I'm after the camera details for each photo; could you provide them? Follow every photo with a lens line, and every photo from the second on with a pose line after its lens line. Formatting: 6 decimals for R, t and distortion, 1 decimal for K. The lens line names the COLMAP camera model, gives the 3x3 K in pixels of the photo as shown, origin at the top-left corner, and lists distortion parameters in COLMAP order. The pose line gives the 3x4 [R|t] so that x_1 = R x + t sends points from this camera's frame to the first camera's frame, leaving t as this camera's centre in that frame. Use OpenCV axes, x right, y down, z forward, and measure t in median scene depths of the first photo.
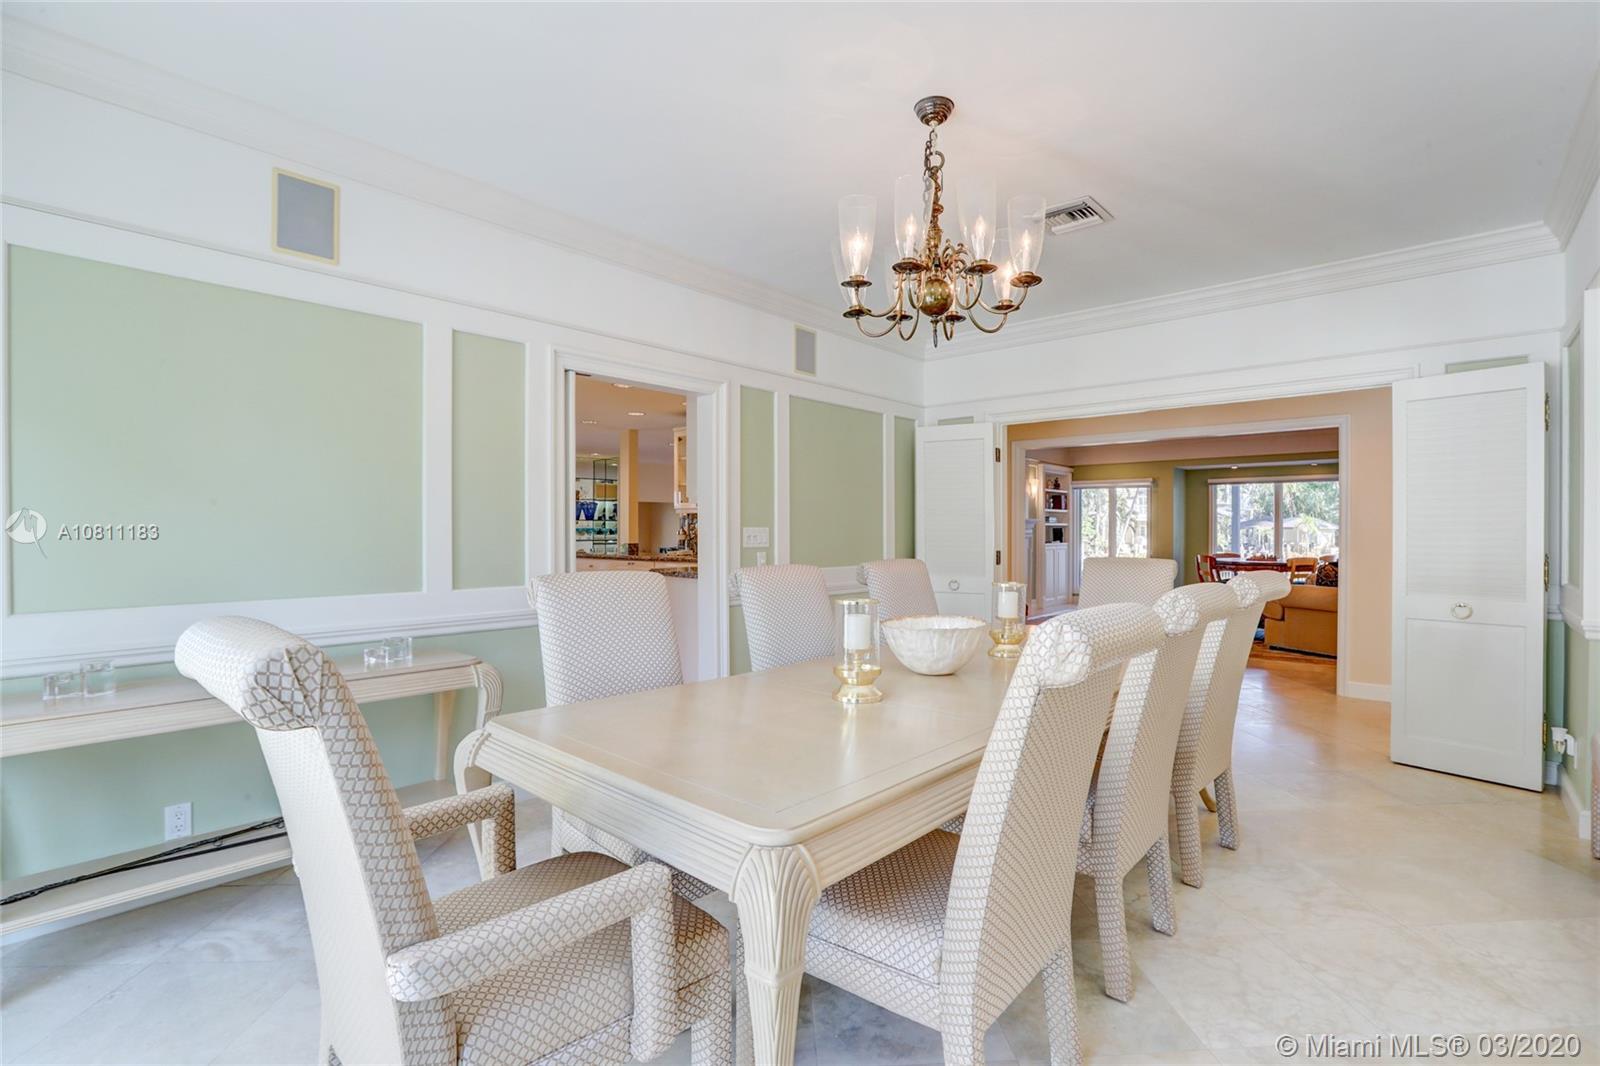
lens RADIAL K [[744.7, 0, 800.4], [0, 744.7, 529.5], [0, 0, 1]] dist [-0.039624, 0.008251]
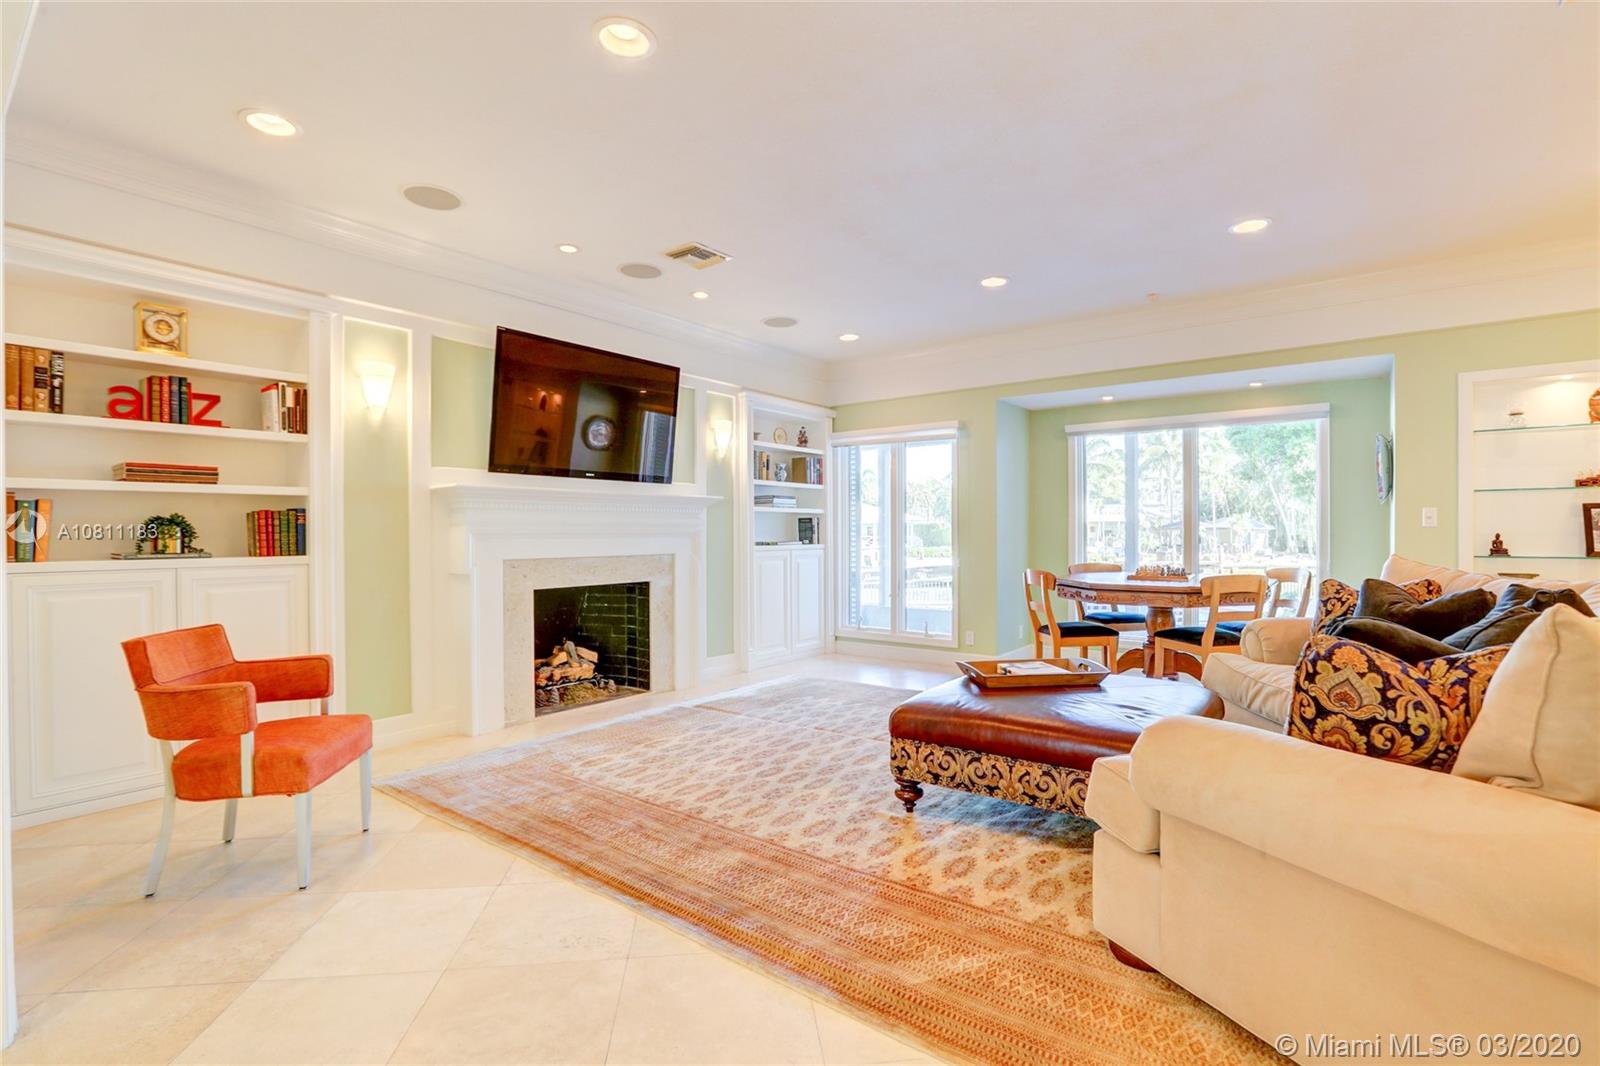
lens RADIAL K [[744.7, 0, 819.5], [0, 744.7, 533.2], [0, 0, 1]] dist [-0.039624, 0.008251]
pose [[0.996278, -0.004679, 0.086069, 0.326843], [0.004756, 0.999988, -0.000690, 0.009919], [-0.086065, 0.001097, 0.996289, 0.475020]]
